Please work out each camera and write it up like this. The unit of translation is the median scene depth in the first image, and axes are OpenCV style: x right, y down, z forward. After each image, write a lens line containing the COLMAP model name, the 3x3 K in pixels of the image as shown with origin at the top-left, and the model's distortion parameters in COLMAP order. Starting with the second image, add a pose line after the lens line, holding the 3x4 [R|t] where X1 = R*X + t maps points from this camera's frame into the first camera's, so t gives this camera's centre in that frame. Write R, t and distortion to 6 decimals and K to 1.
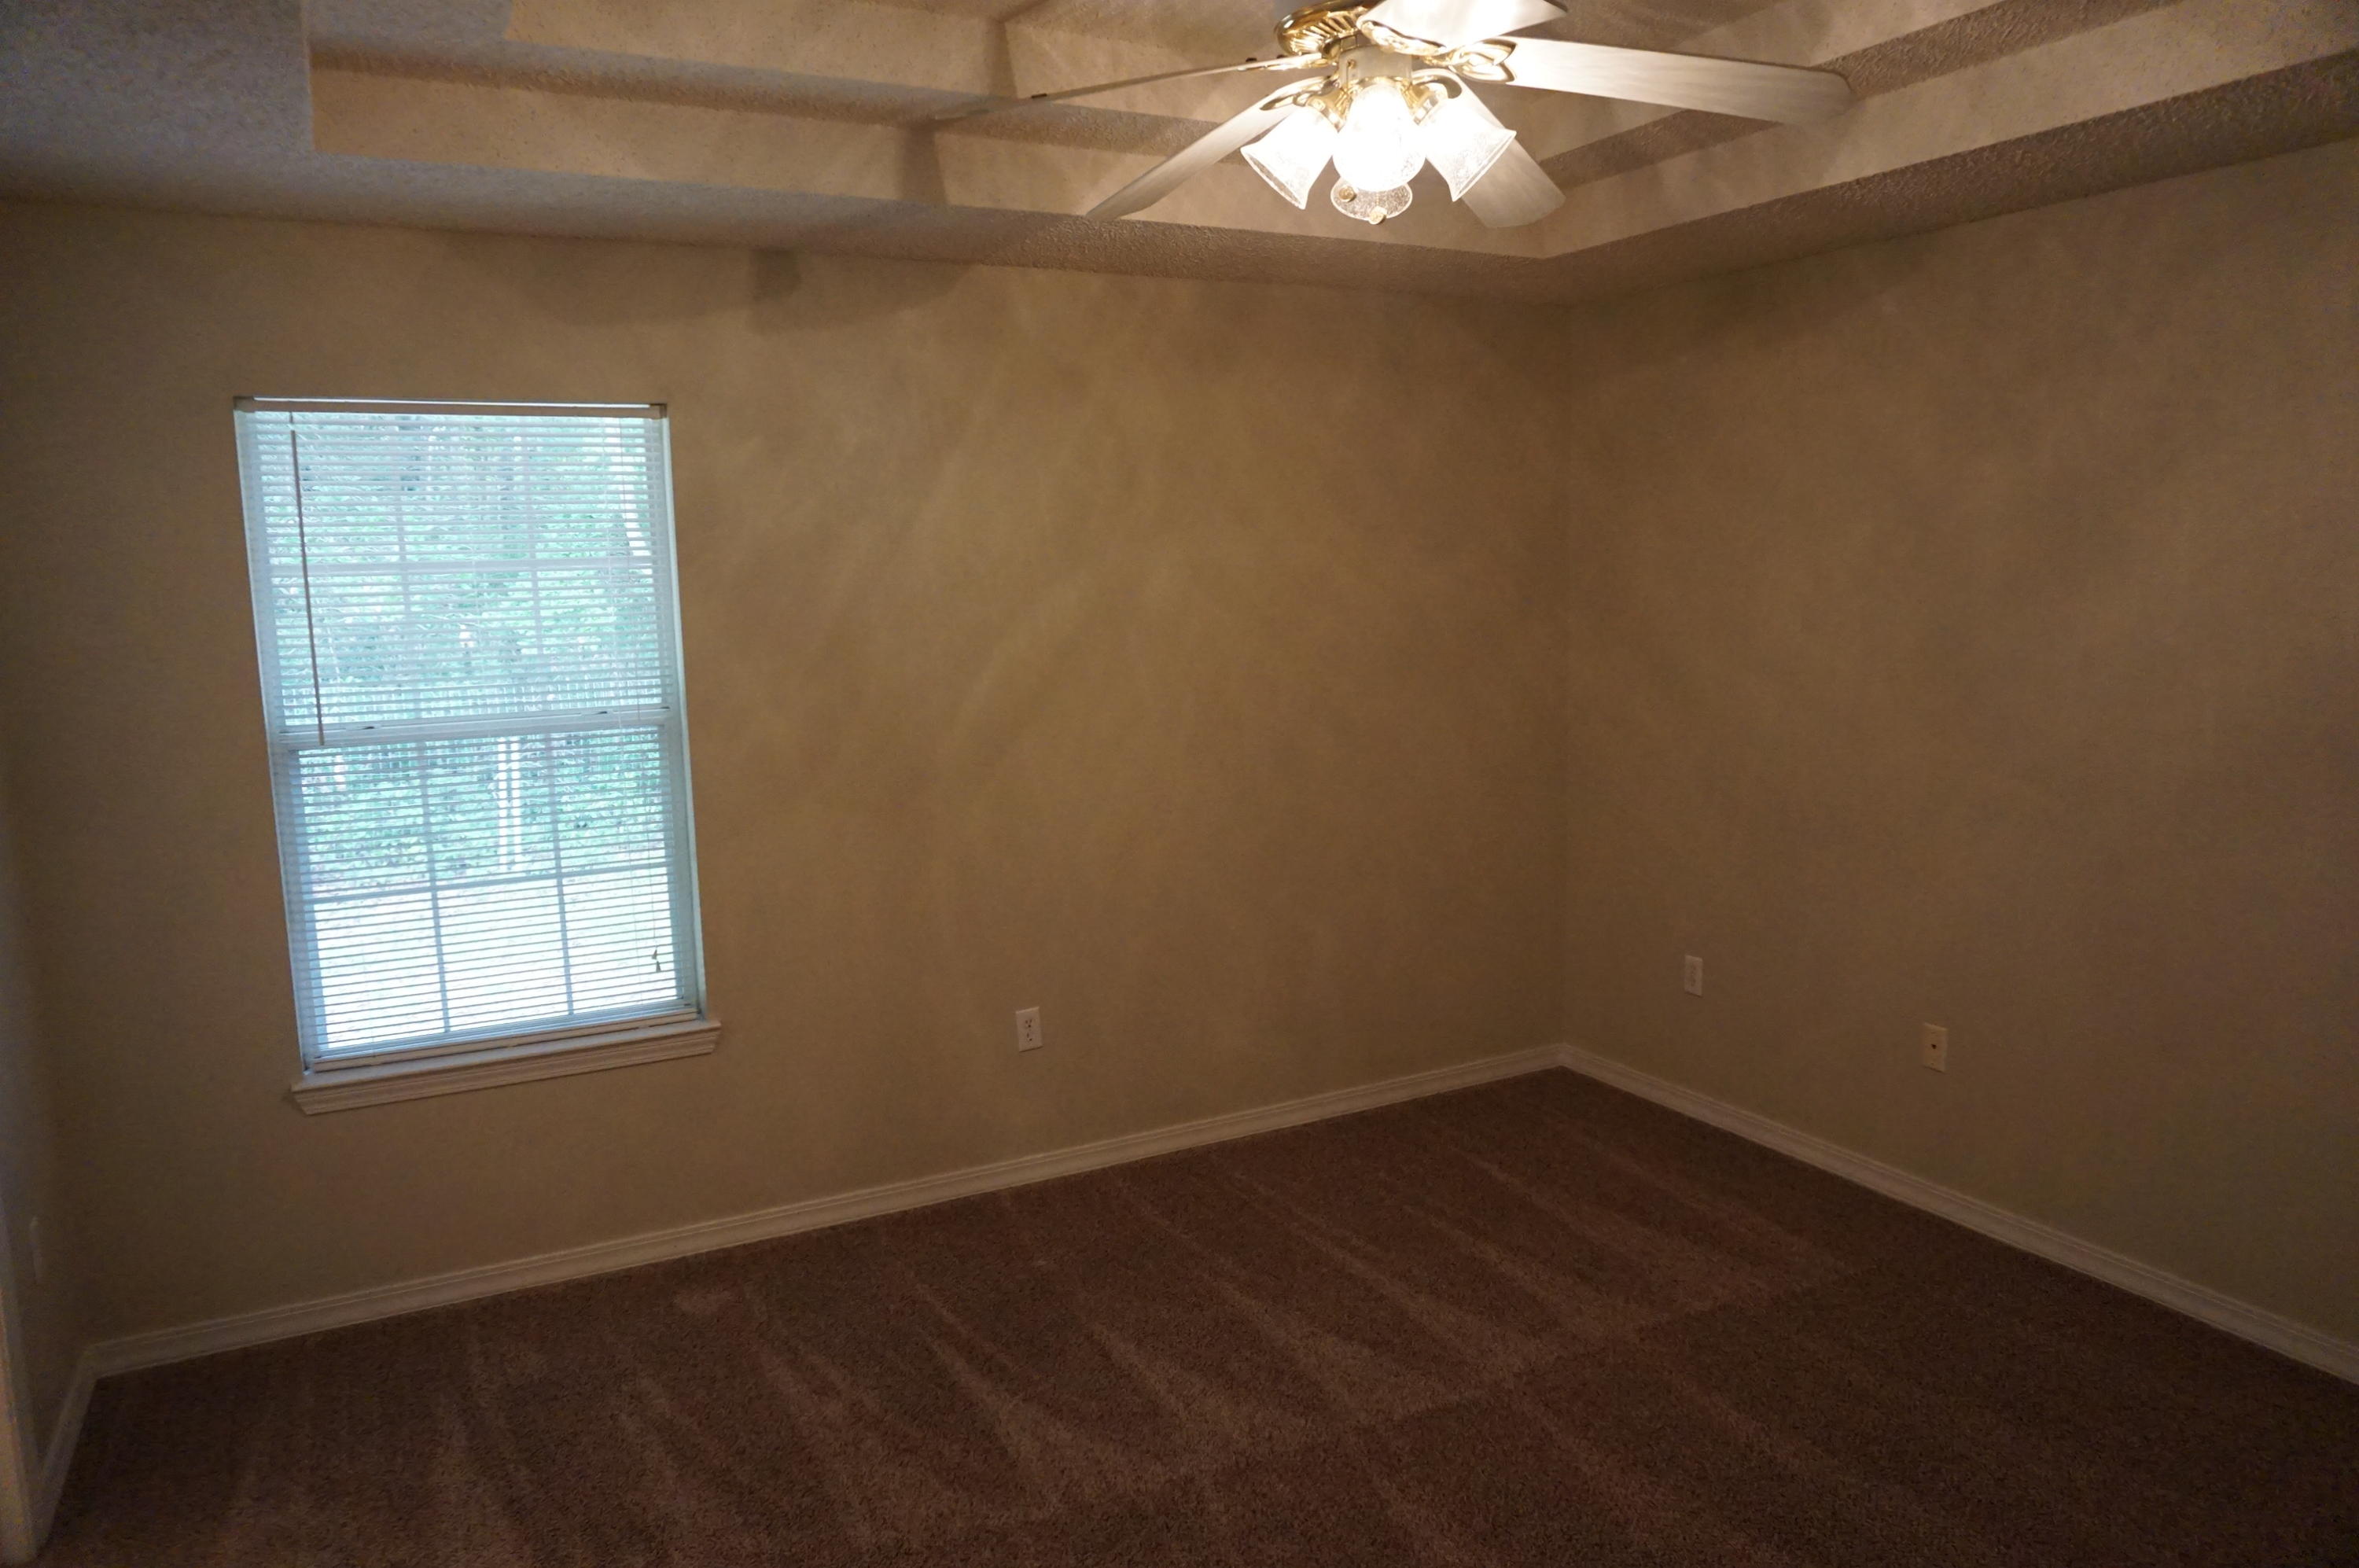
lens RADIAL K [[1595.6, 0, 1181.7], [0, 1595.6, 774.4], [0, 0, 1]] dist [-0.066605, 0.046839]
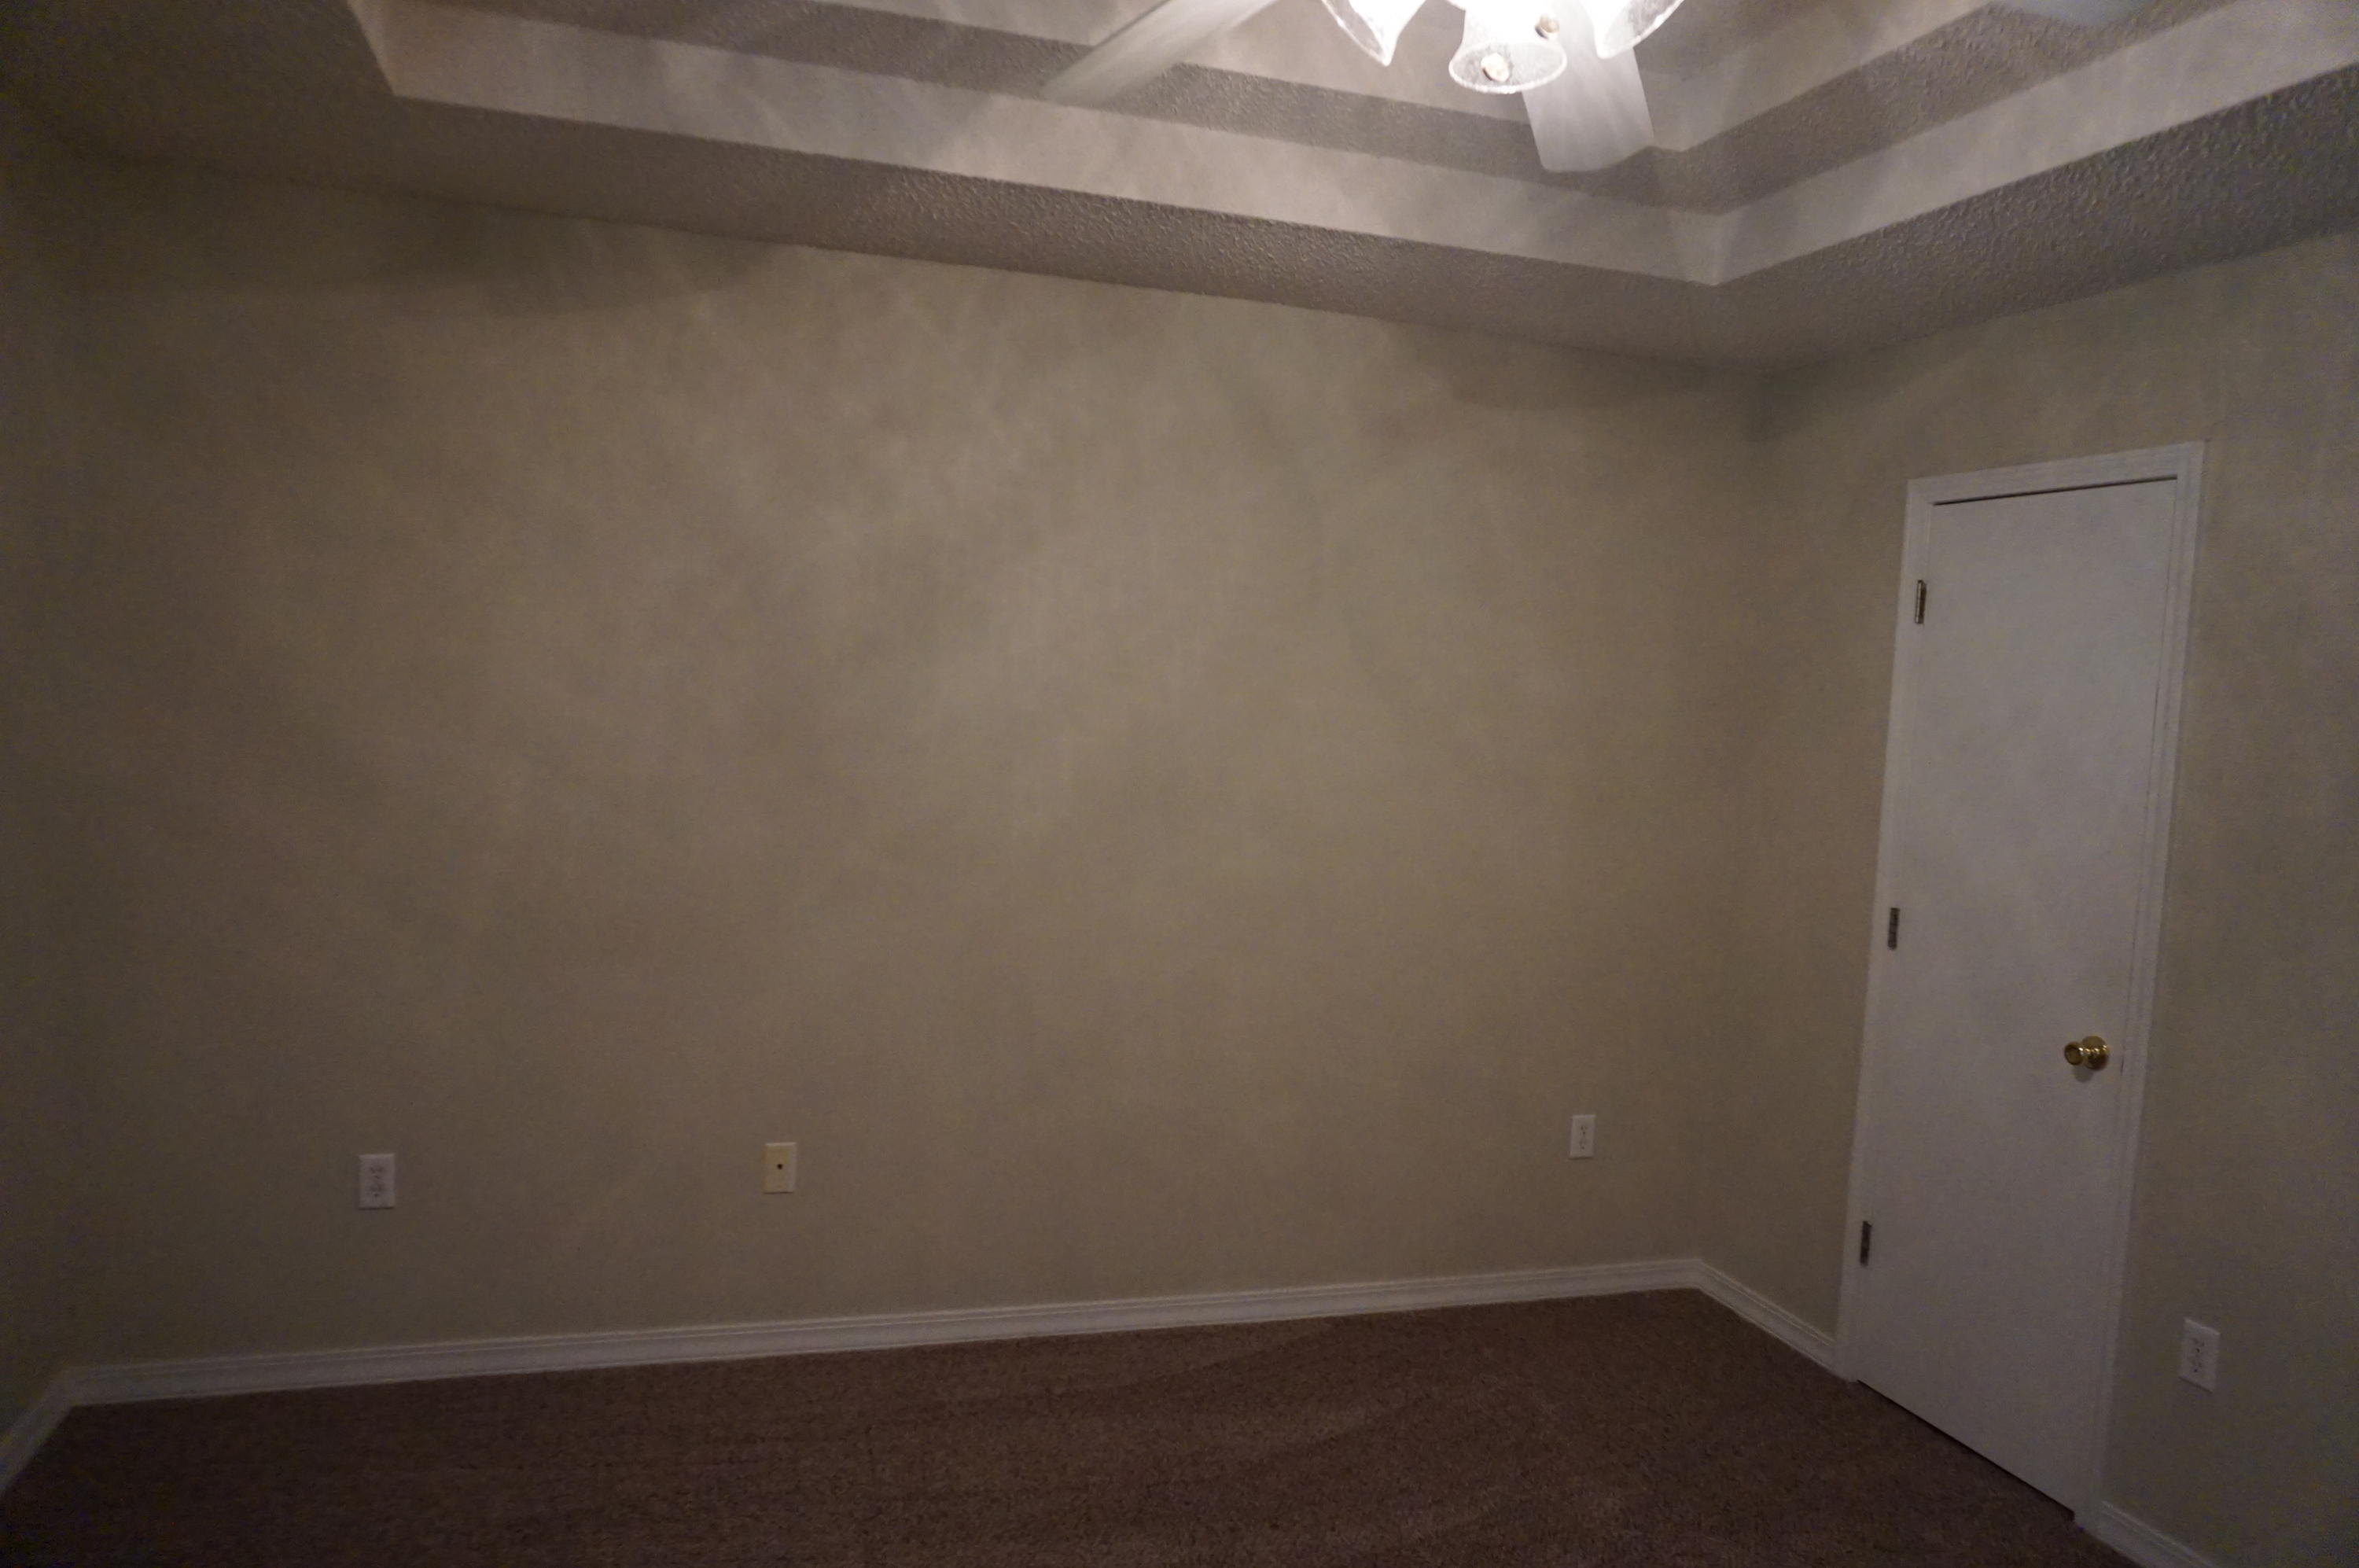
lens RADIAL K [[1595.6, 0, 1181.7], [0, 1595.6, 774.4], [0, 0, 1]] dist [-0.066605, 0.046839]
pose [[0.174731, -0.069309, 0.982174, -0.381087], [0.062472, 0.996290, 0.059191, -0.094758], [-0.982632, 0.051015, 0.178413, 0.702564]]
